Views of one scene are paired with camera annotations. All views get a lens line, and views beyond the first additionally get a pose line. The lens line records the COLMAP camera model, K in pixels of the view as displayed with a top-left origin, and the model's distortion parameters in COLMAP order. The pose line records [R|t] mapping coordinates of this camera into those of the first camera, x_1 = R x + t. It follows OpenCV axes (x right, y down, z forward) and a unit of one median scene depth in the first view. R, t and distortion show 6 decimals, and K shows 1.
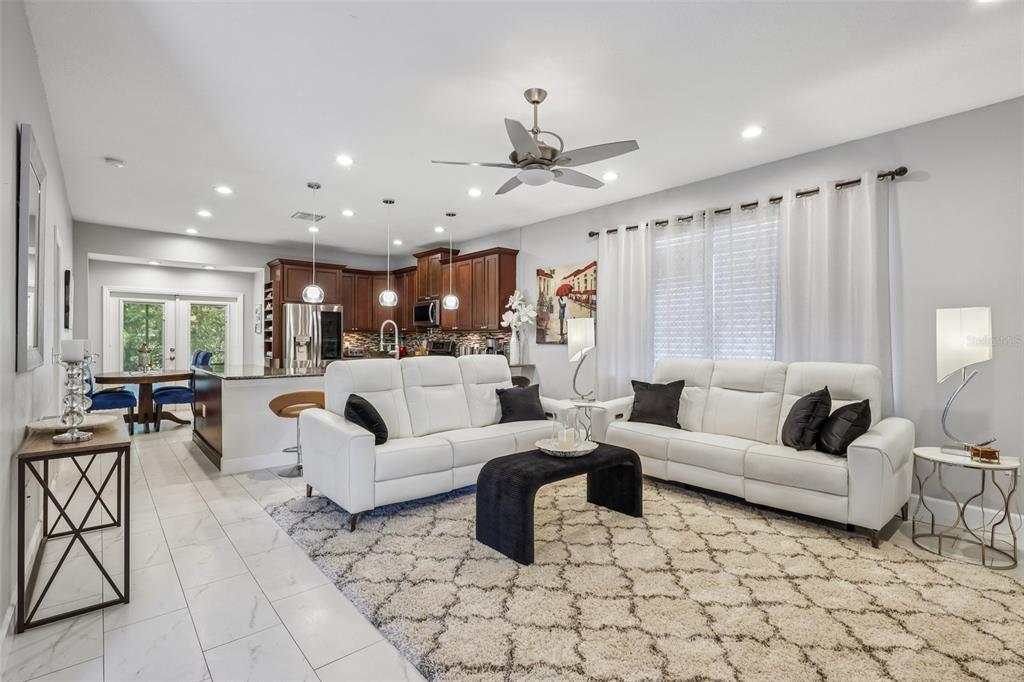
lens RADIAL K [[474.4, 0, 510.8], [0, 474.4, 338.5], [0, 0, 1]] dist [-0.005748, 0.002194]
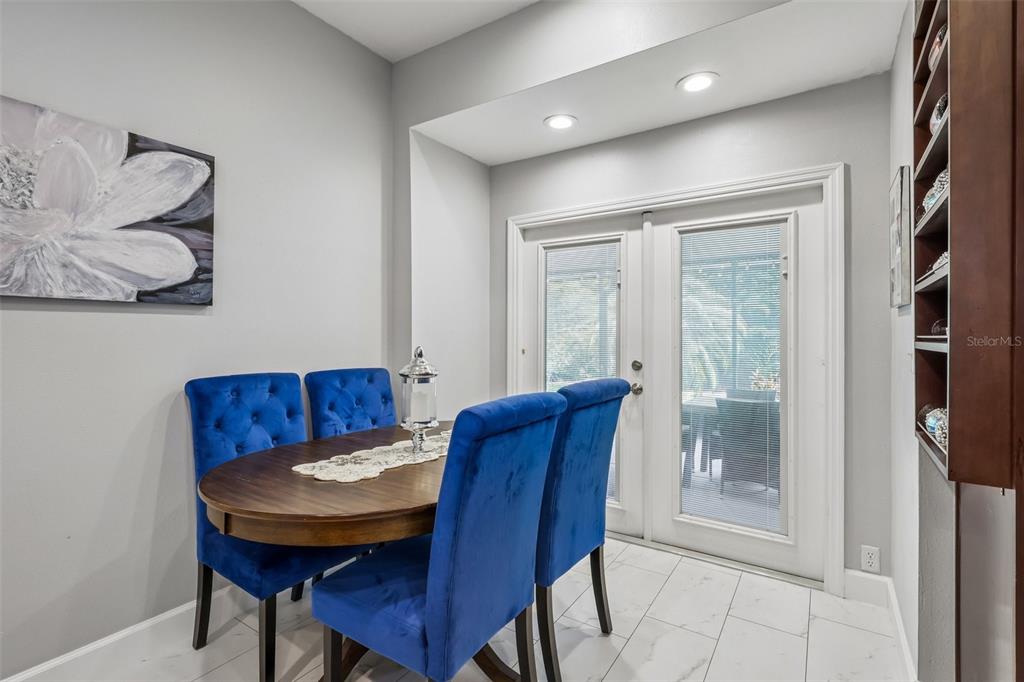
lens RADIAL K [[474.4, 0, 510.8], [0, 474.4, 332.0], [0, 0, 1]] dist [-0.005748, 0.002194]
pose [[0.266167, -0.009033, -0.963885, -0.513328], [-0.000844, 0.999954, -0.009604, 0.002367], [0.963927, 0.003369, 0.266147, 1.063647]]
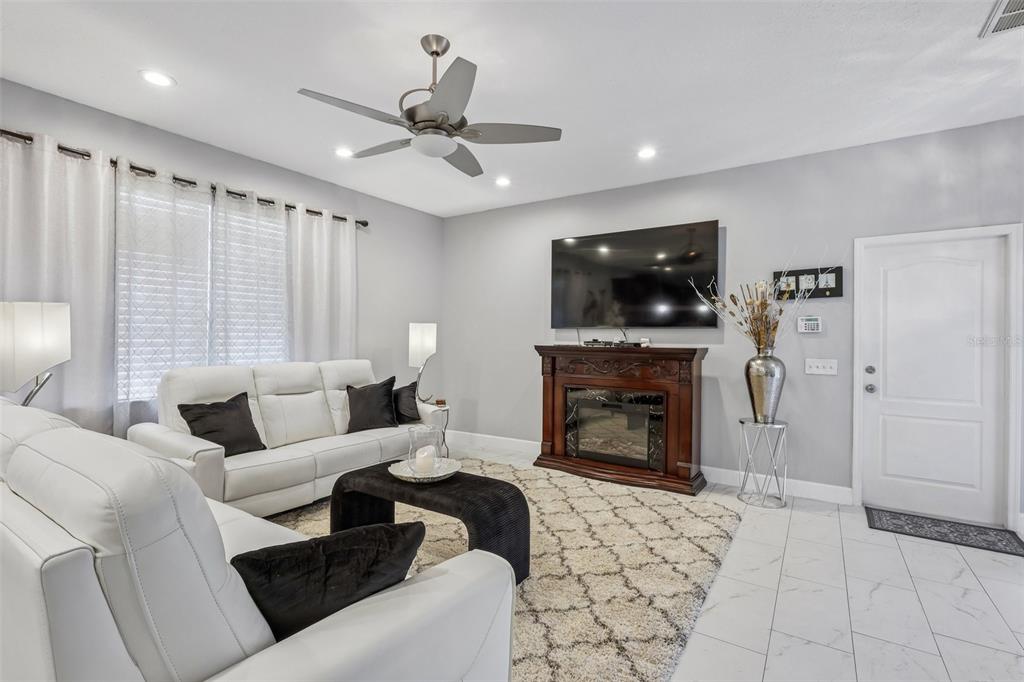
lens RADIAL K [[474.4, 0, 507.6], [0, 474.4, 338.8], [0, 0, 1]] dist [-0.005748, 0.002194]
pose [[-0.263896, -0.005145, 0.964537, -0.391620], [-0.005930, 0.999976, 0.003711, -0.007285], [-0.964533, -0.004740, -0.263920, 0.556850]]
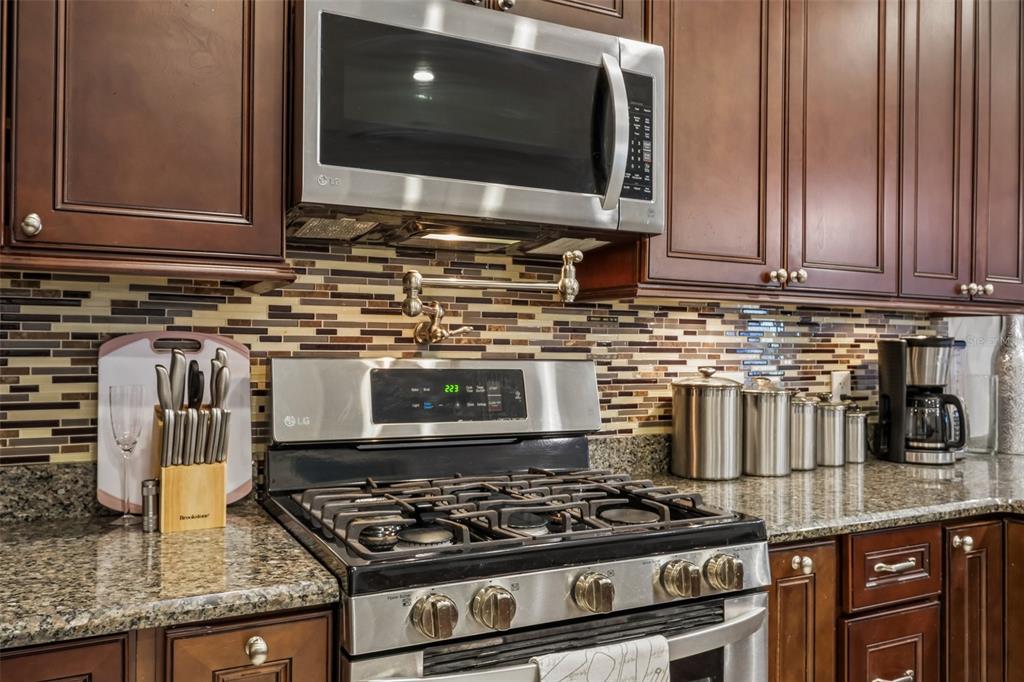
lens RADIAL K [[801.2, 0, 505.3], [0, 801.2, 339.3], [0, 0, 1]] dist [-0.002115, -0.000694]
pose [[0.238019, 0.008813, 0.971220, -0.486043], [-0.007370, 0.999946, -0.007268, 0.002397], [-0.971232, -0.005428, 0.238072, 1.256974]]
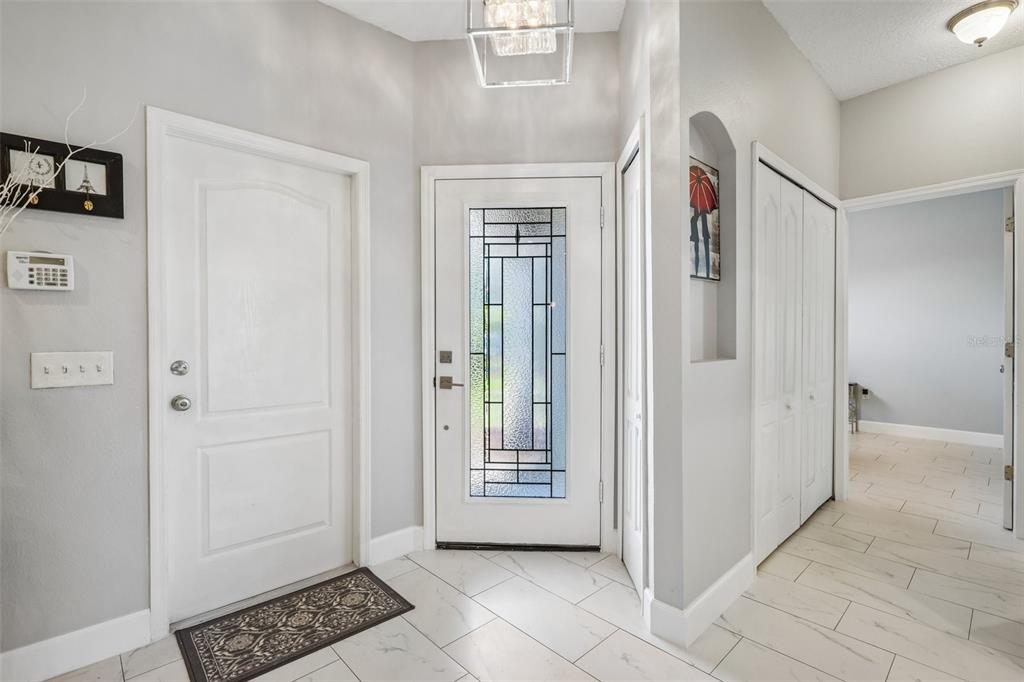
lens RADIAL K [[474.4, 0, 509.3], [0, 474.4, 340.0], [0, 0, 1]] dist [-0.005748, 0.002194]
pose [[-0.999534, 0.000456, -0.030523, -0.137259], [0.000201, 0.999965, 0.008364, 0.010714], [0.030525, 0.008354, -0.999499, 0.269048]]
